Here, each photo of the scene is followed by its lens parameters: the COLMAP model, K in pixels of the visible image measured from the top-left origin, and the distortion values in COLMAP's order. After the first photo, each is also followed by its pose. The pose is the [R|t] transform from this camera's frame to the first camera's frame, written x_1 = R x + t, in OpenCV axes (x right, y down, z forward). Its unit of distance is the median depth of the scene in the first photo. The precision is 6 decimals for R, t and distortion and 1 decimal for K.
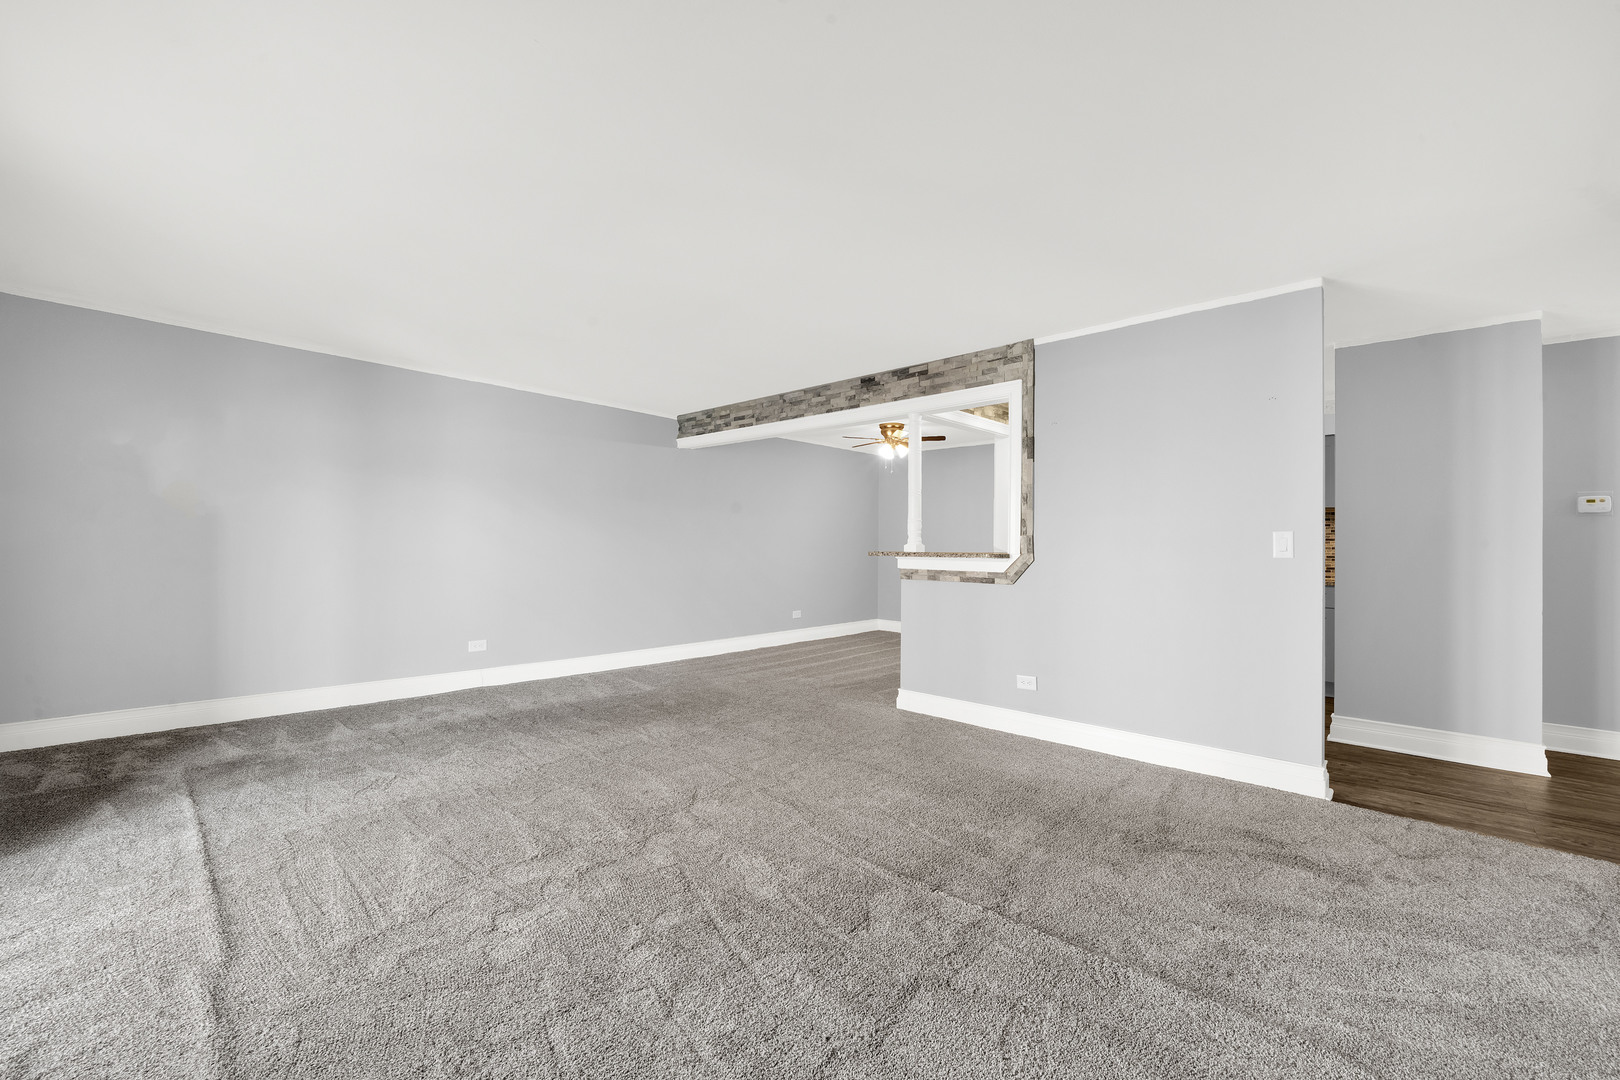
lens RADIAL K [[637.1, 0, 810.0], [0, 637.1, 540.0], [0, 0, 1]] dist [-0.022039, -0.000050]
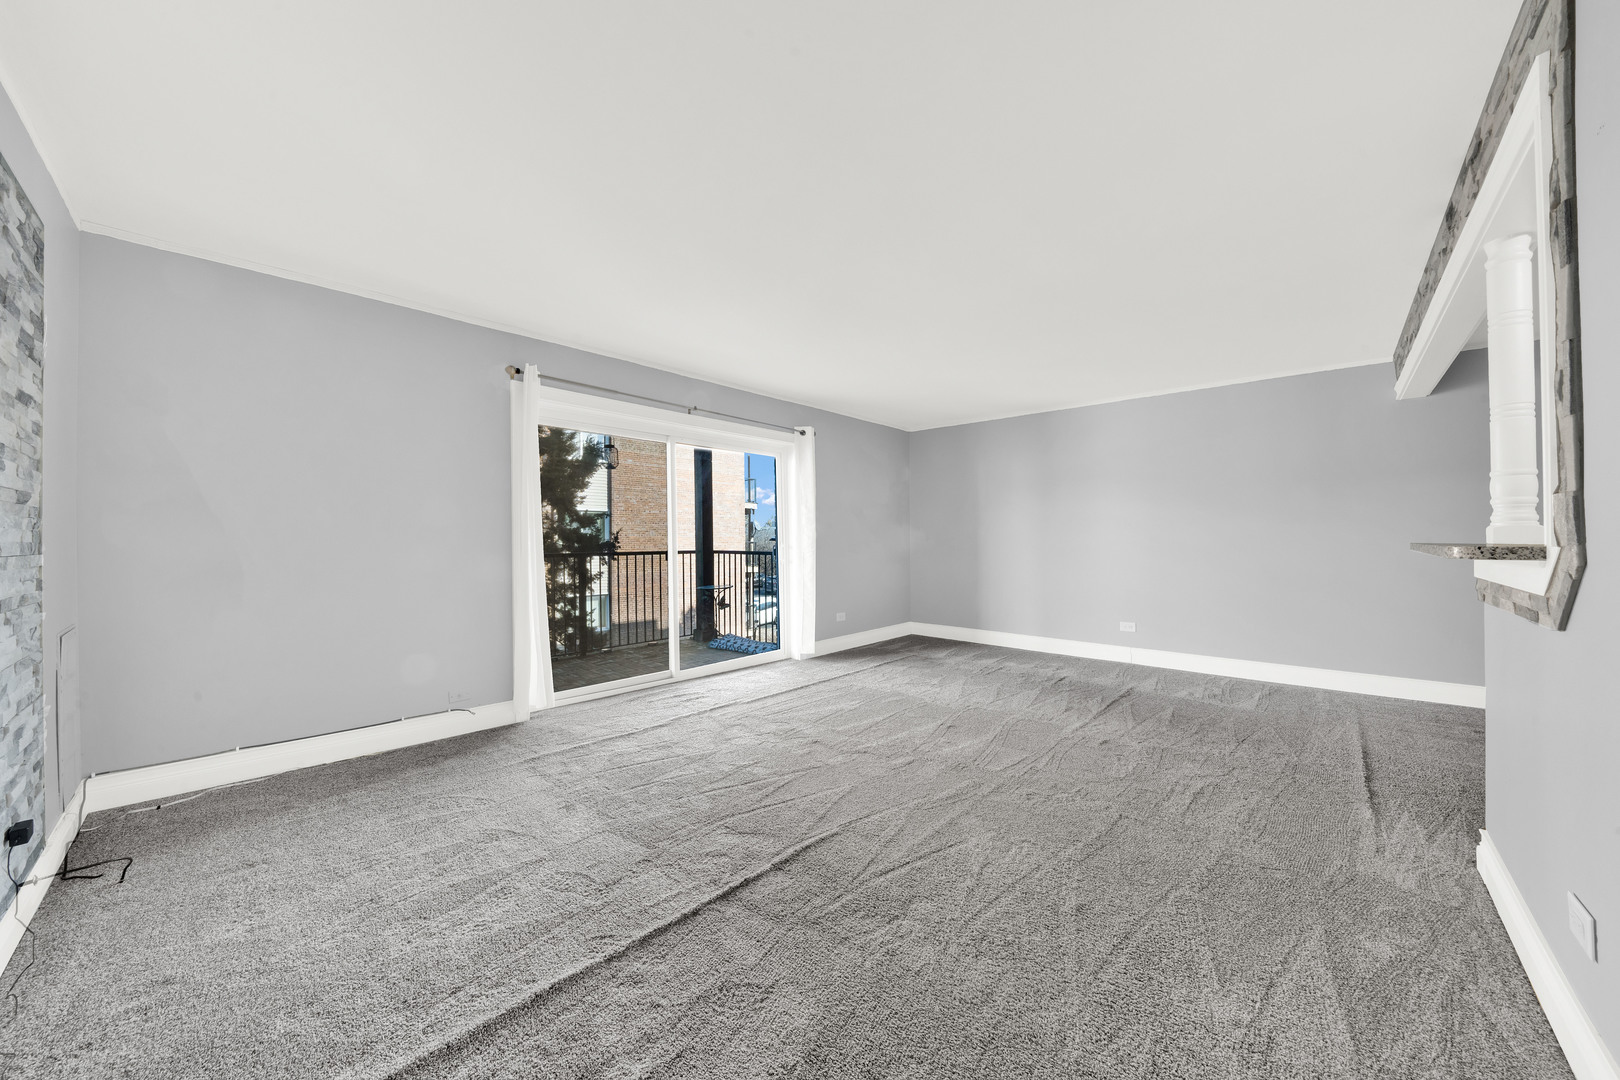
lens RADIAL K [[569.5, 0, 869.0], [0, 569.5, 537.8], [0, 0, 1]] dist [-0.018926, -0.000044]
pose [[0.041155, -0.016979, -0.999008, 0.841337], [0.016775, 0.999726, -0.016300, 0.022710], [0.999012, -0.016088, 0.041428, 0.827576]]
